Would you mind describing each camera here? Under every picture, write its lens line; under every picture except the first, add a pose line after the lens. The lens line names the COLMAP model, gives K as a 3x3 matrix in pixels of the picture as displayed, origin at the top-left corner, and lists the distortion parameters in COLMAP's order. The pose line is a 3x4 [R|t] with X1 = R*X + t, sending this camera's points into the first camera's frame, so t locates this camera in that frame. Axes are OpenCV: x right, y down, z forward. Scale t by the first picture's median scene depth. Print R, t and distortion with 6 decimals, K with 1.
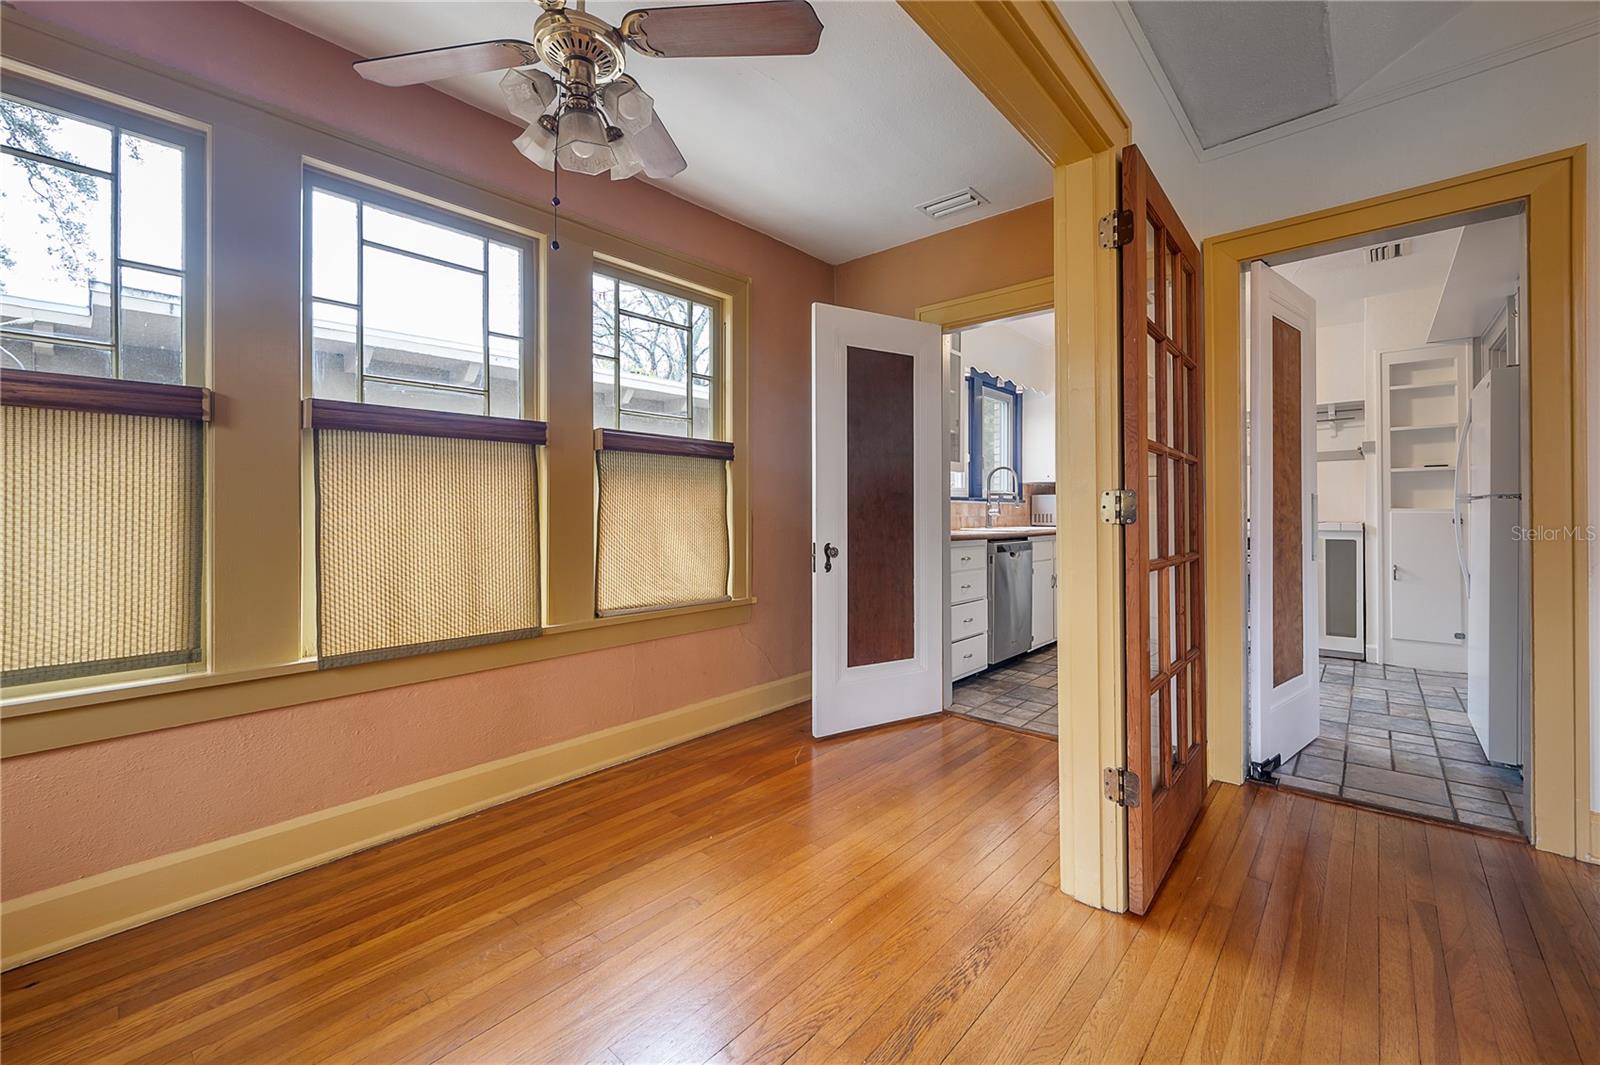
lens RADIAL K [[634.7, 0, 848.1], [0, 634.7, 504.1], [0, 0, 1]] dist [-0.001037, 0.000344]
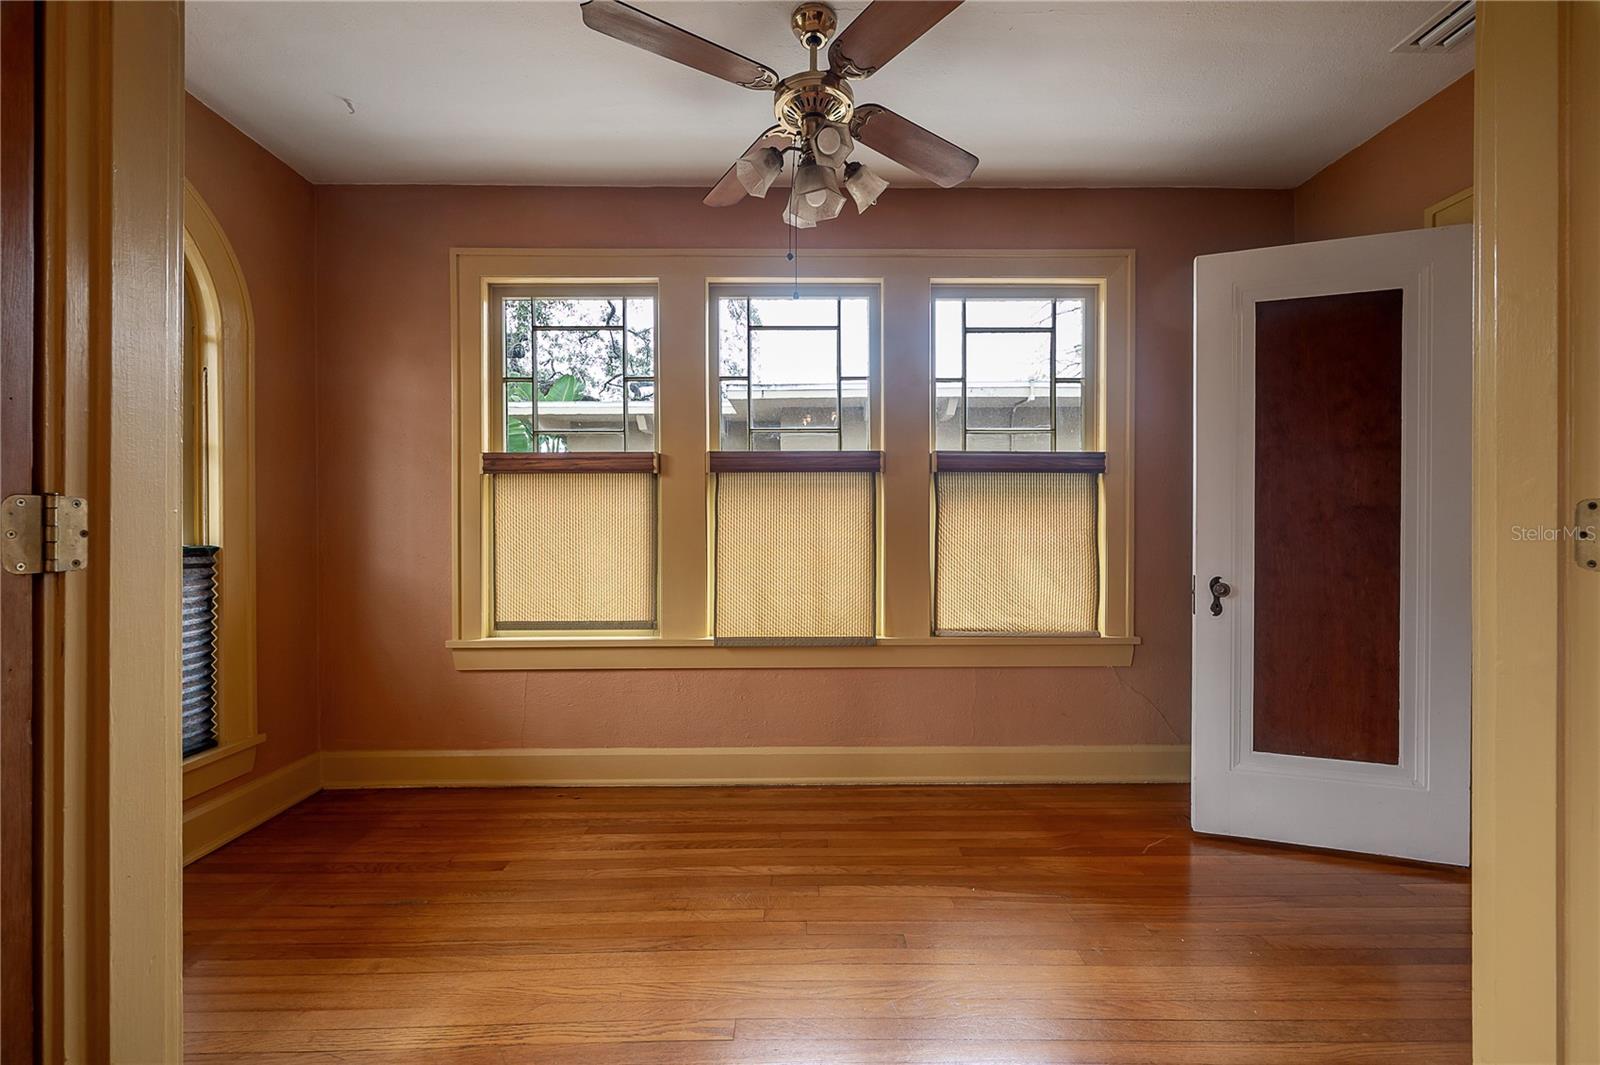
lens RADIAL K [[634.7, 0, 803.3], [0, 634.7, 533.7], [0, 0, 1]] dist [-0.001037, 0.000344]
pose [[0.653657, 0.008295, -0.756745, 0.246267], [0.006486, 0.999842, 0.016562, -0.005454], [0.756763, -0.015734, 0.653500, 0.172459]]
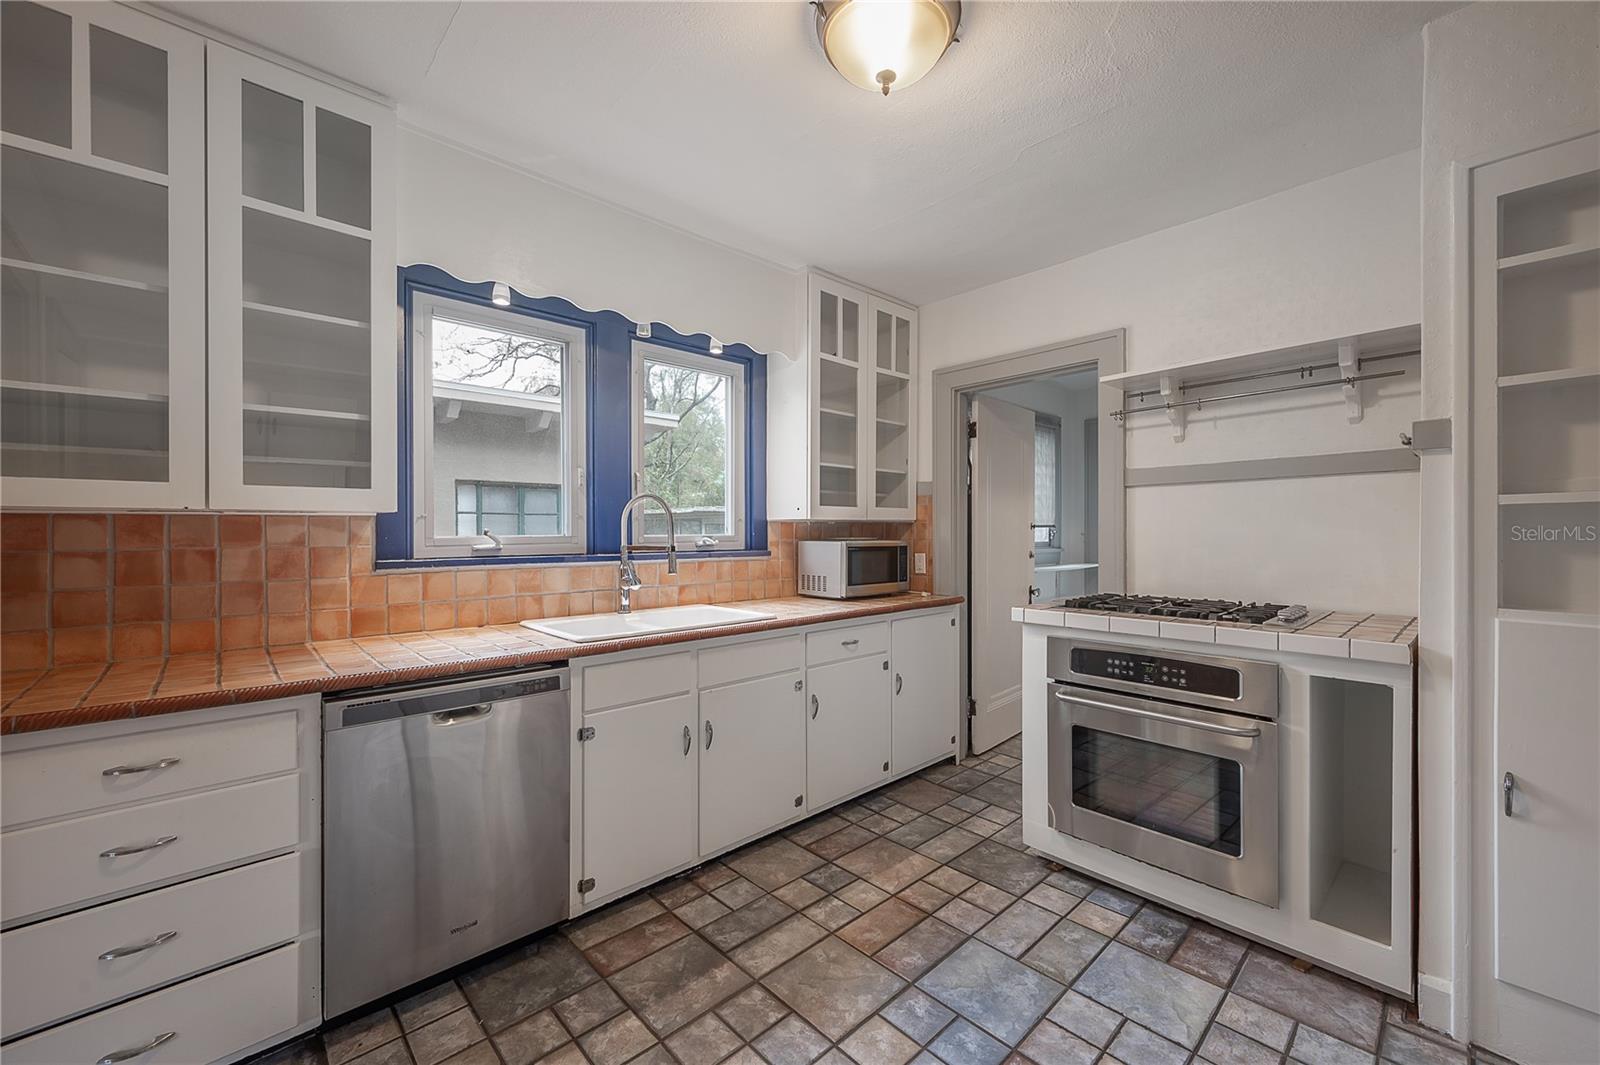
lens RADIAL K [[634.7, 0, 805.5], [0, 634.7, 532.5], [0, 0, 1]] dist [-0.001037, 0.000344]
pose [[0.992968, -0.002896, -0.118345, 0.697944], [0.004694, 0.999878, 0.014914, -0.056910], [0.118287, -0.015364, 0.992861, 0.819628]]
